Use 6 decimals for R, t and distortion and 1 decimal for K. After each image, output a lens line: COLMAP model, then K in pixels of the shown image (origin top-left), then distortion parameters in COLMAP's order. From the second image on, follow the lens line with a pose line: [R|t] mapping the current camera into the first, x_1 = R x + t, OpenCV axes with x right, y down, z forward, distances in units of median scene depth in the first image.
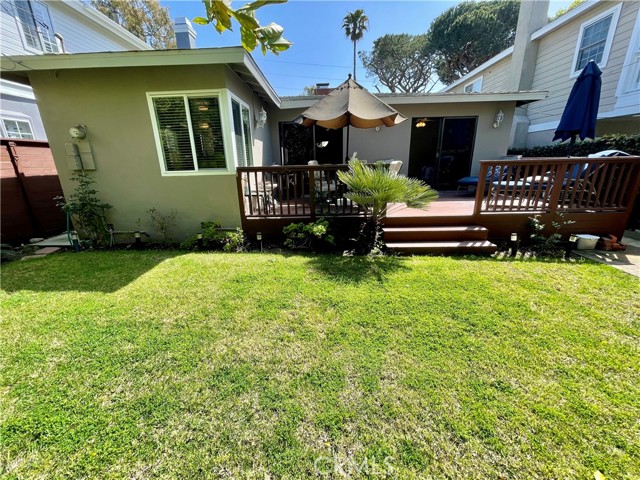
lens RADIAL K [[259.1, 0, 318.0], [0, 259.1, 239.8], [0, 0, 1]] dist [-0.008653, 0.003166]
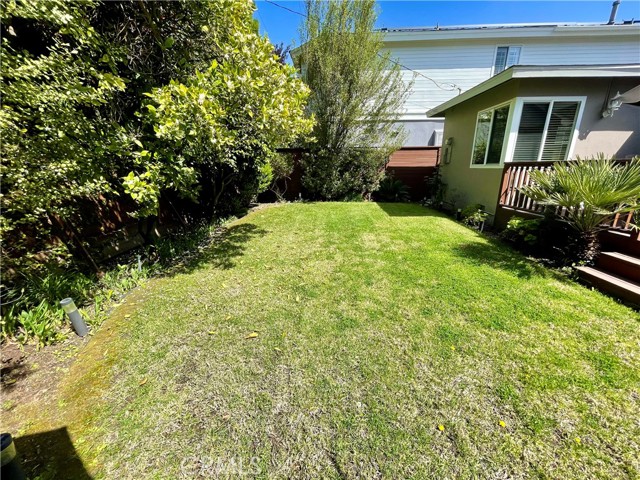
lens RADIAL K [[259.1, 0, 314.0], [0, 259.1, 240.1], [0, 0, 1]] dist [-0.008653, 0.003166]
pose [[-0.012204, 0.297981, -0.954494, 0.964171], [-0.279453, 0.915512, 0.289385, -0.049867], [0.960082, 0.270268, 0.072099, 0.167510]]
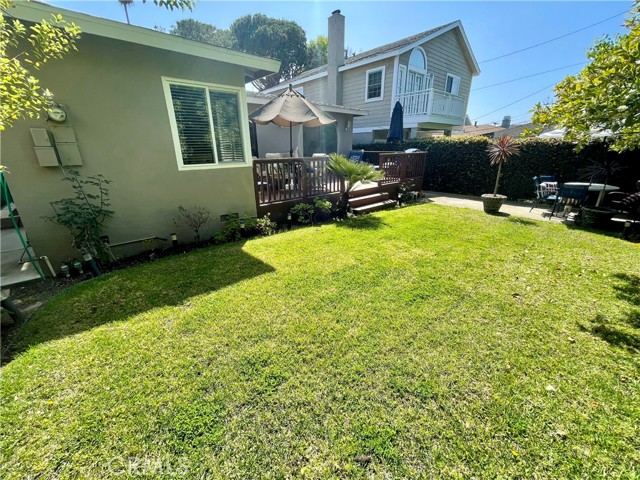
lens RADIAL K [[259.1, 0, 318.3], [0, 259.1, 239.6], [0, 0, 1]] dist [-0.008653, 0.003166]
pose [[0.727968, -0.214359, 0.651239, -0.926155], [0.191127, 0.975661, 0.107498, -0.012239], [-0.658432, 0.046214, 0.751220, -0.001419]]
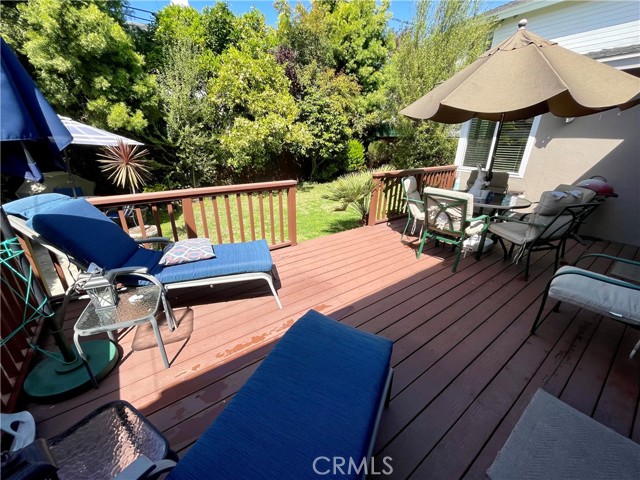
lens RADIAL K [[259.1, 0, 316.4], [0, 259.1, 239.3], [0, 0, 1]] dist [-0.008653, 0.003166]
pose [[-0.793603, 0.239963, -0.559117, 1.067246], [-0.165813, 0.798862, 0.578209, -0.636166], [0.585406, 0.551577, -0.594190, 1.616322]]
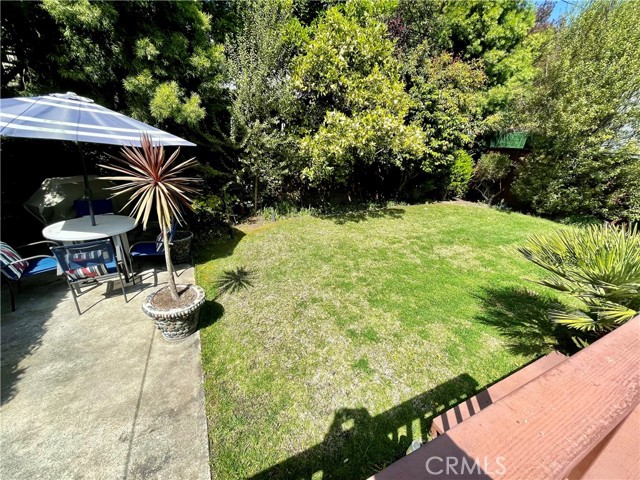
lens RADIAL K [[259.1, 0, 315.0], [0, 259.1, 239.0], [0, 0, 1]] dist [-0.008653, 0.003166]
pose [[-0.891054, 0.144813, -0.430178, 0.975060], [-0.158818, 0.788362, 0.594359, -0.440436], [0.425206, 0.597926, -0.679474, 0.980898]]
